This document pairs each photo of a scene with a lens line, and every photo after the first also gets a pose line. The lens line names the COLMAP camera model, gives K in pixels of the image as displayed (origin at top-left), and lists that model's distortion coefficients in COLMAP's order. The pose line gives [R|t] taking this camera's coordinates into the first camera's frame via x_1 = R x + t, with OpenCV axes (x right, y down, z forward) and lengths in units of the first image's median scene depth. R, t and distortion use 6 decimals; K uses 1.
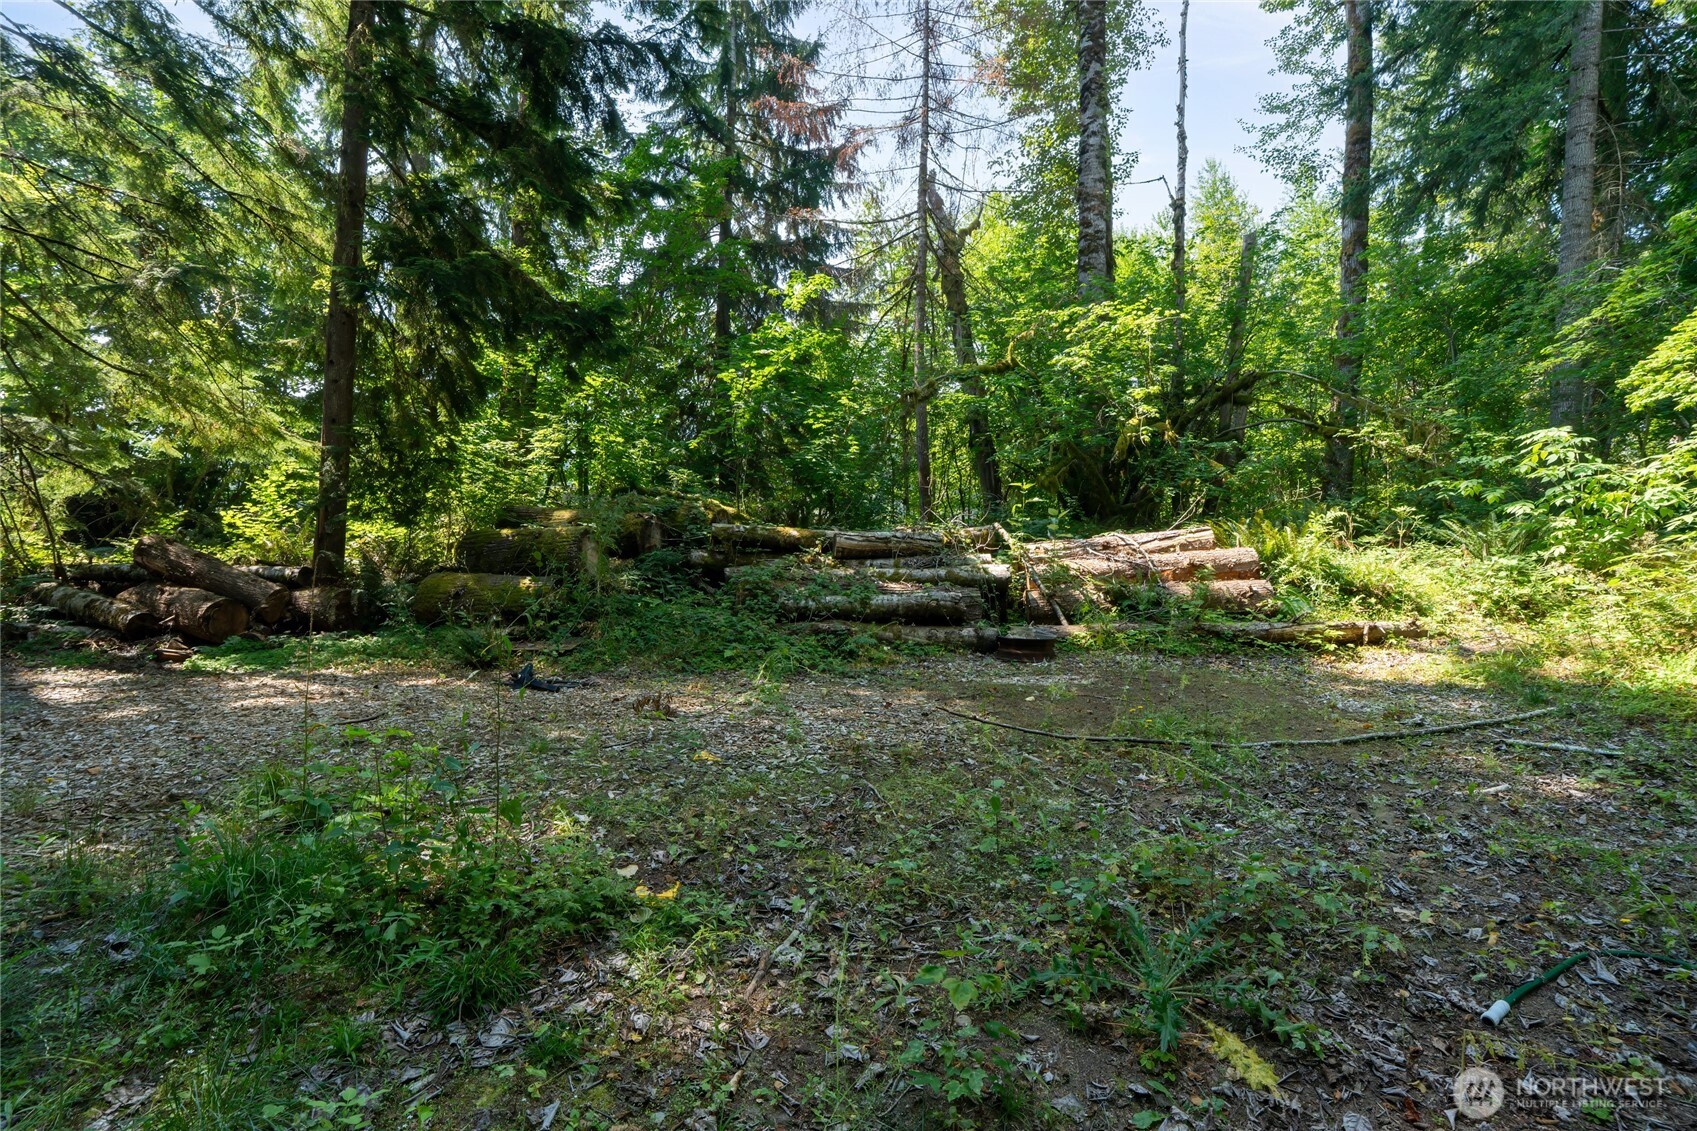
lens RADIAL K [[787.6, 0, 846.6], [0, 787.6, 559.0], [0, 0, 1]] dist [-0.058822, 0.023210]
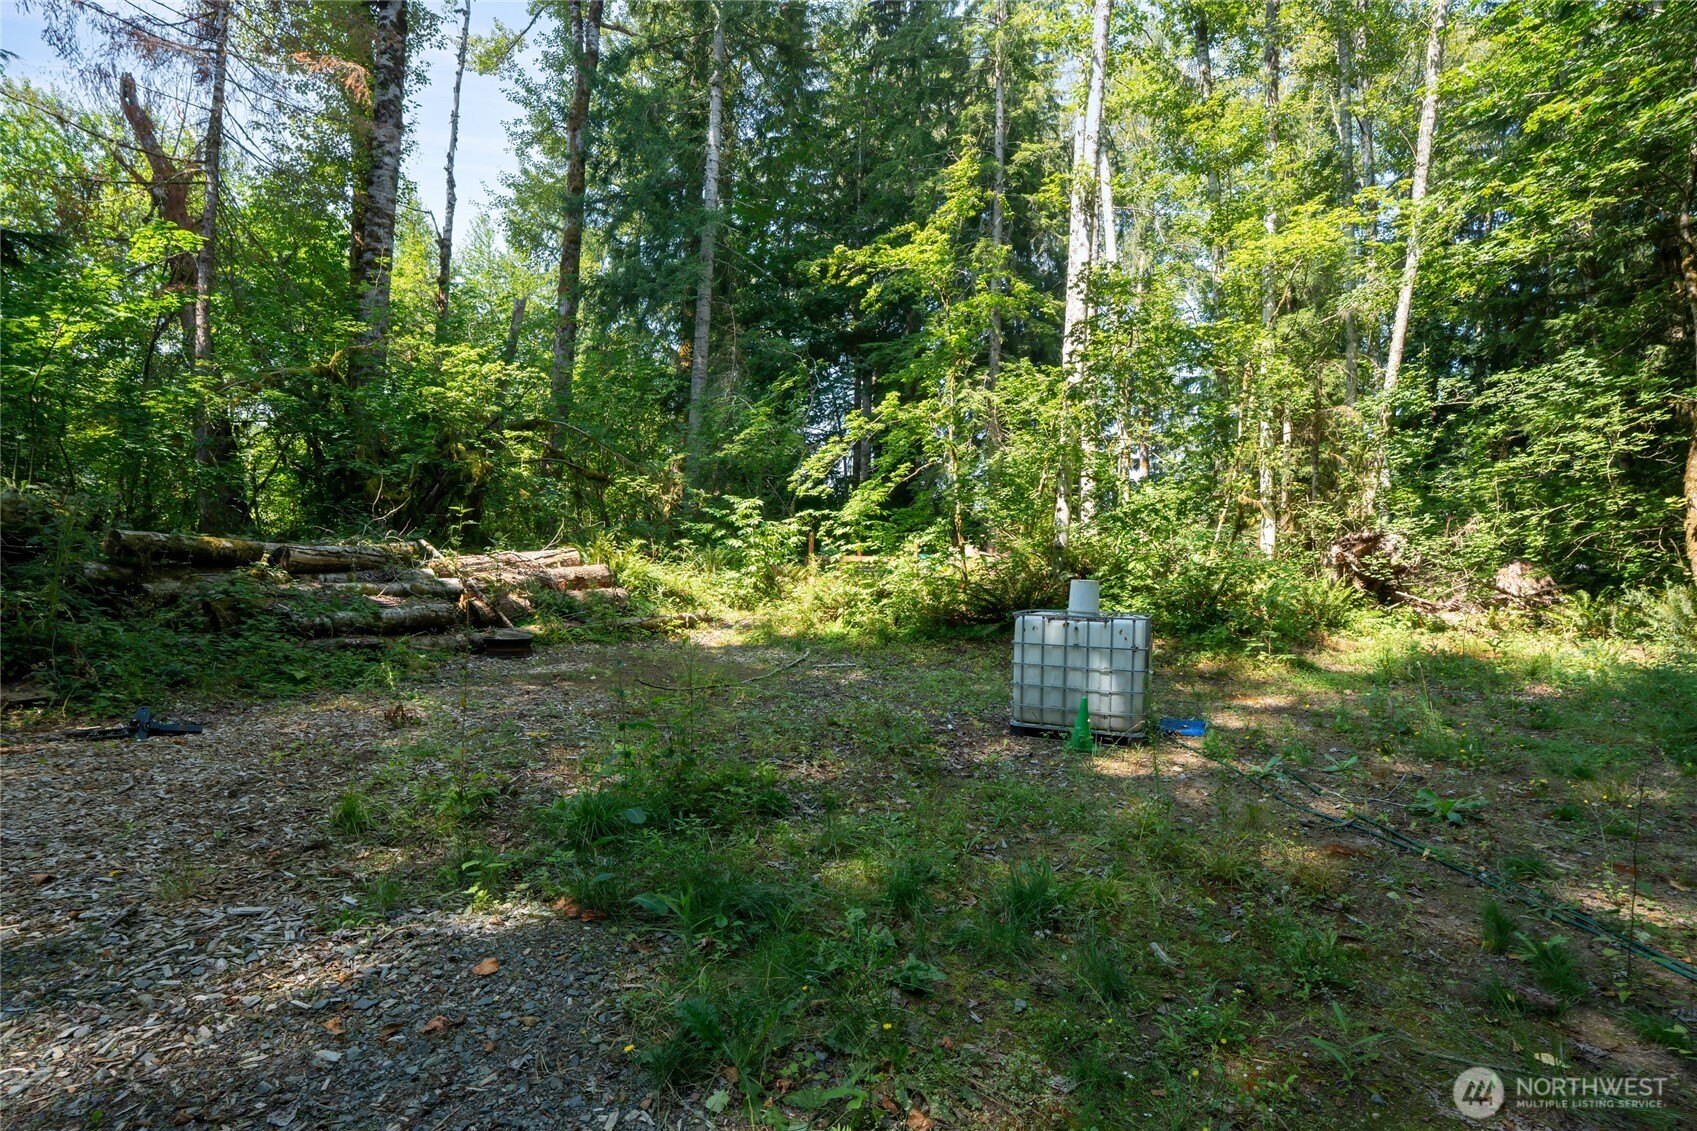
lens RADIAL K [[787.6, 0, 846.6], [0, 787.6, 559.0], [0, 0, 1]] dist [-0.058822, 0.023210]
pose [[0.464519, 0.012508, 0.885475, -0.201555], [-0.012526, 0.999893, -0.007553, -0.007337], [-0.885475, -0.007583, 0.464626, -0.012776]]
